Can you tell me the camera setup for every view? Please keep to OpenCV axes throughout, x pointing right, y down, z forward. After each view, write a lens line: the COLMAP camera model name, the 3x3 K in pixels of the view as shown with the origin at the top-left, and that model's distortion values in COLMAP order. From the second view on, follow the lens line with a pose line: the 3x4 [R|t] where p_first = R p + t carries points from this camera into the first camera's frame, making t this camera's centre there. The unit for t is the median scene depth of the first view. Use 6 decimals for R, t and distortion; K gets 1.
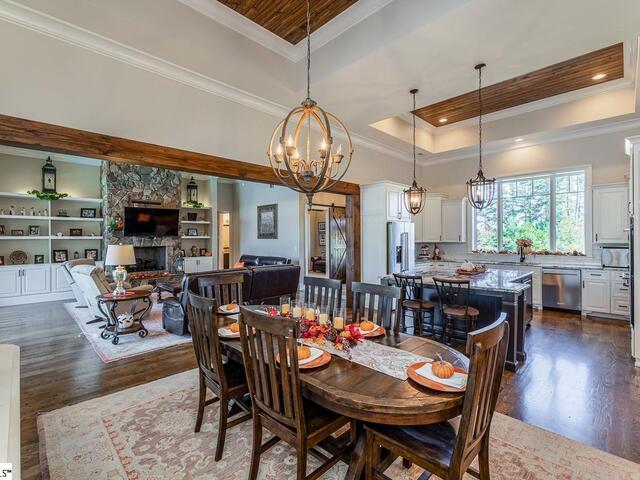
lens RADIAL K [[307.9, 0, 319.5], [0, 307.9, 236.9], [0, 0, 1]] dist [-0.004188, -0.000338]
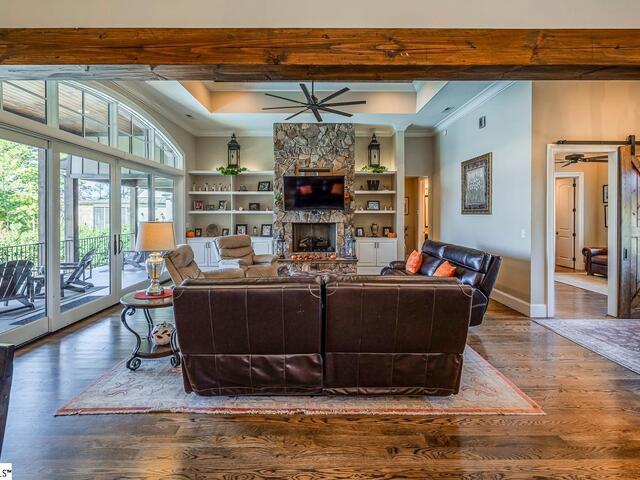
lens RADIAL K [[321.4, 0, 304.2], [0, 321.4, 216.0], [0, 0, 1]] dist [-0.002527, -0.000646]
pose [[0.703287, 0.008406, -0.710857, 0.047389], [-0.000651, 0.999937, 0.011180, 0.002928], [0.710906, -0.007400, 0.703248, 0.385435]]
